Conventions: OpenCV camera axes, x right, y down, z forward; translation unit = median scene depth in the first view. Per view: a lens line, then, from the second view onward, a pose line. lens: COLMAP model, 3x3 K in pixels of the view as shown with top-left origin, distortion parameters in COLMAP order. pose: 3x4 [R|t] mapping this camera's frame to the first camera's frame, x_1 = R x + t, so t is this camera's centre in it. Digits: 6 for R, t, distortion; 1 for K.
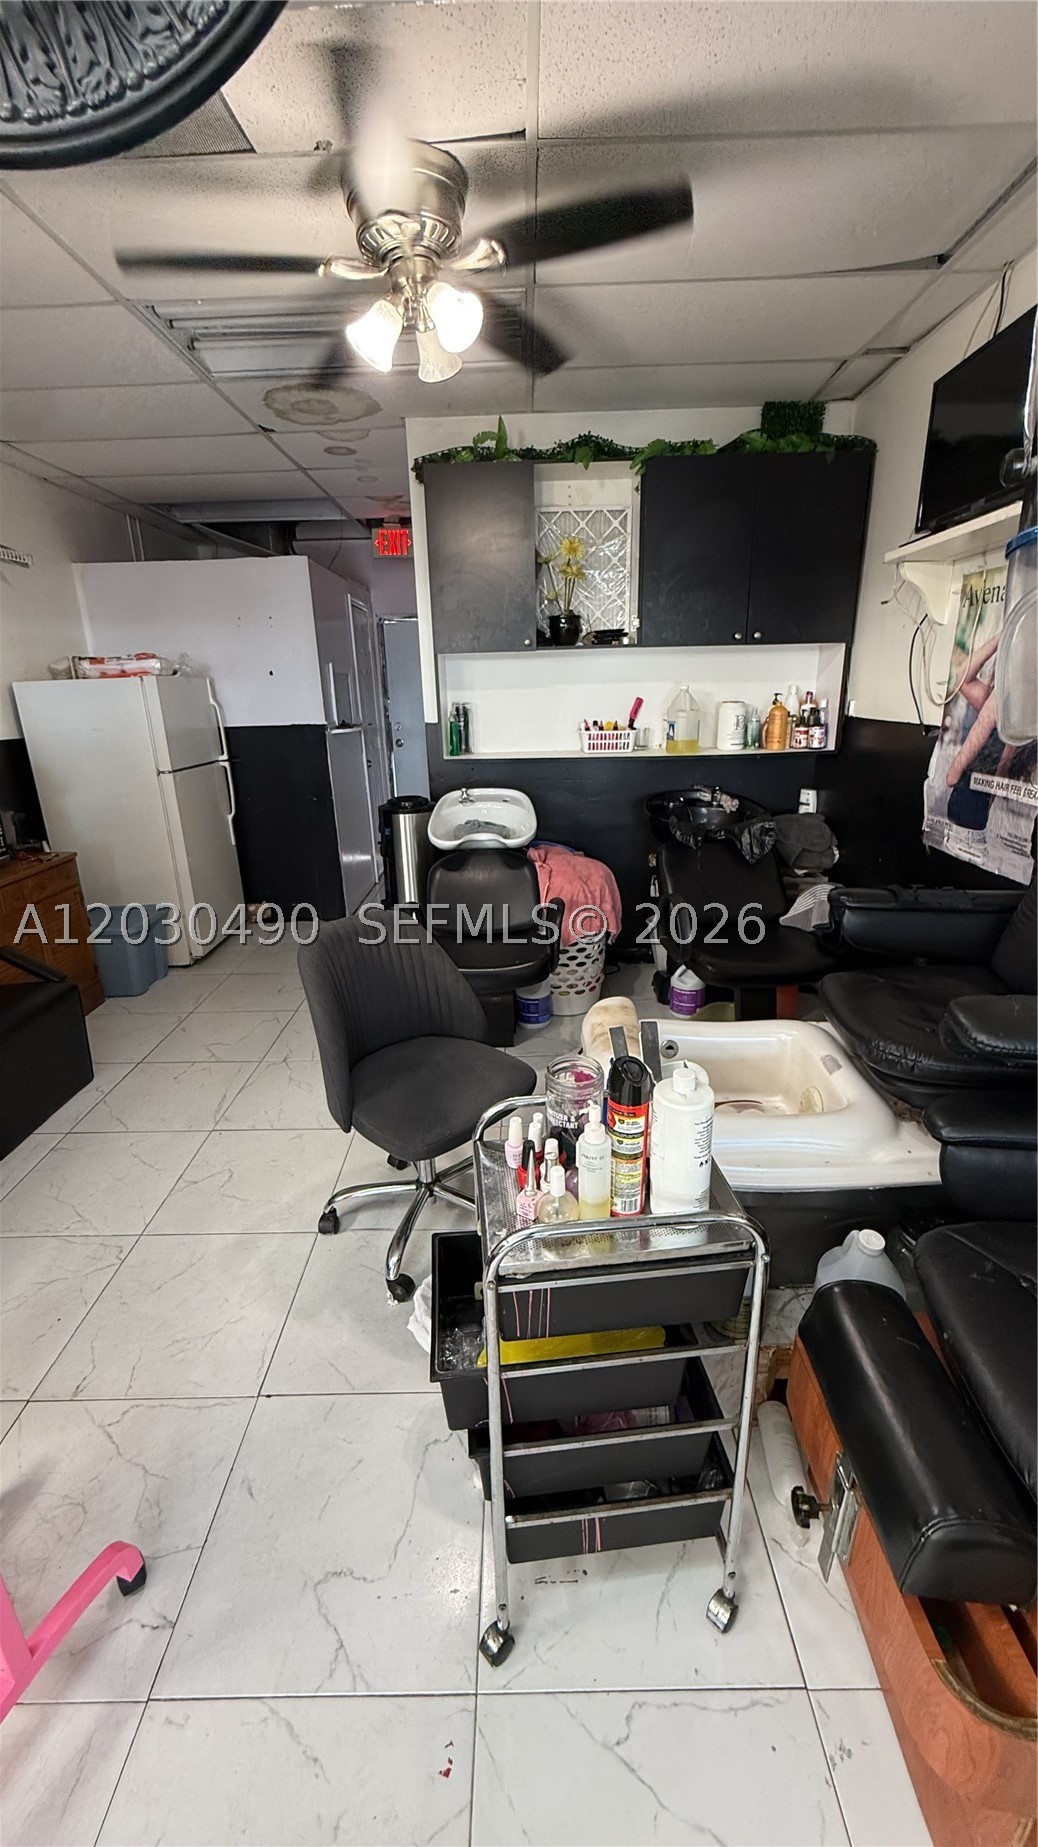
lens RADIAL K [[738.1, 0, 519.0], [0, 738.1, 923.5], [0, 0, 1]] dist [-0.000354, -0.000282]
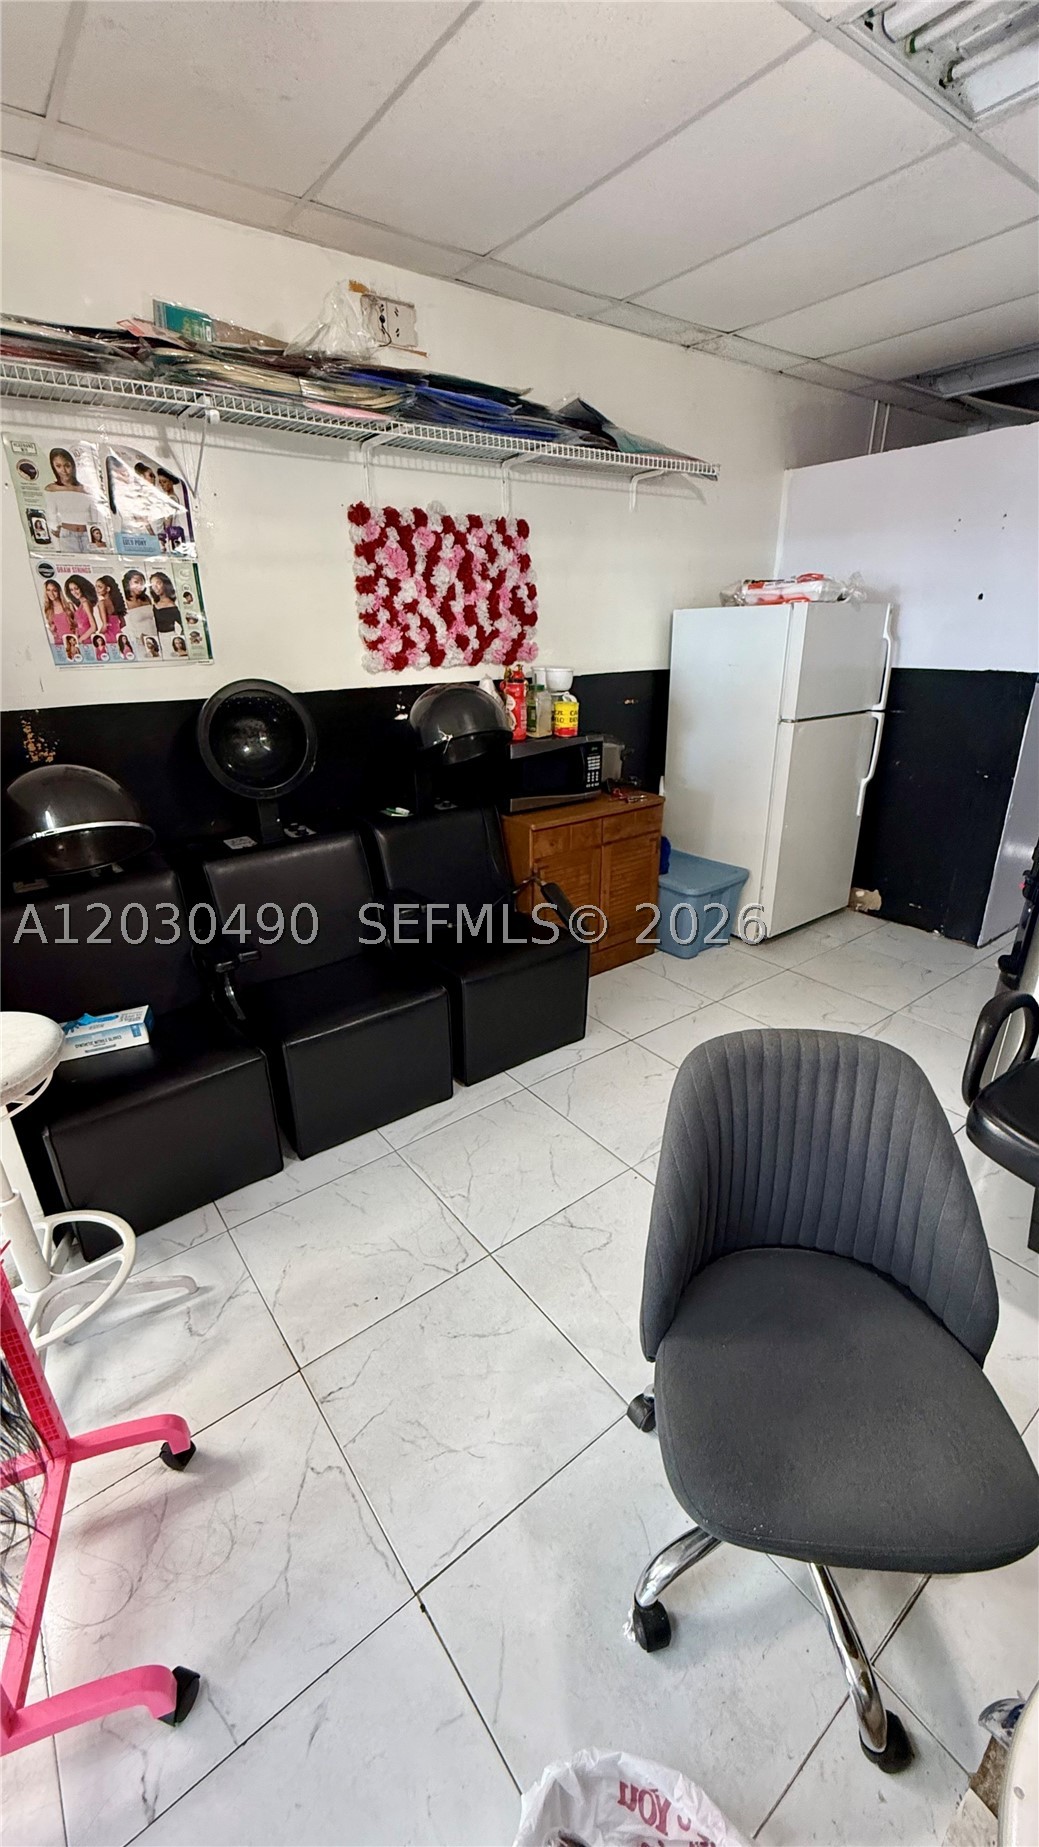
lens RADIAL K [[738.1, 0, 519.5], [0, 738.1, 923.5], [0, 0, 1]] dist [-0.000354, -0.000282]
pose [[0.609071, 0.313580, -0.728492, 0.020957], [-0.243055, 0.948123, 0.204909, -0.084426], [0.754955, 0.052260, 0.653691, 0.231659]]
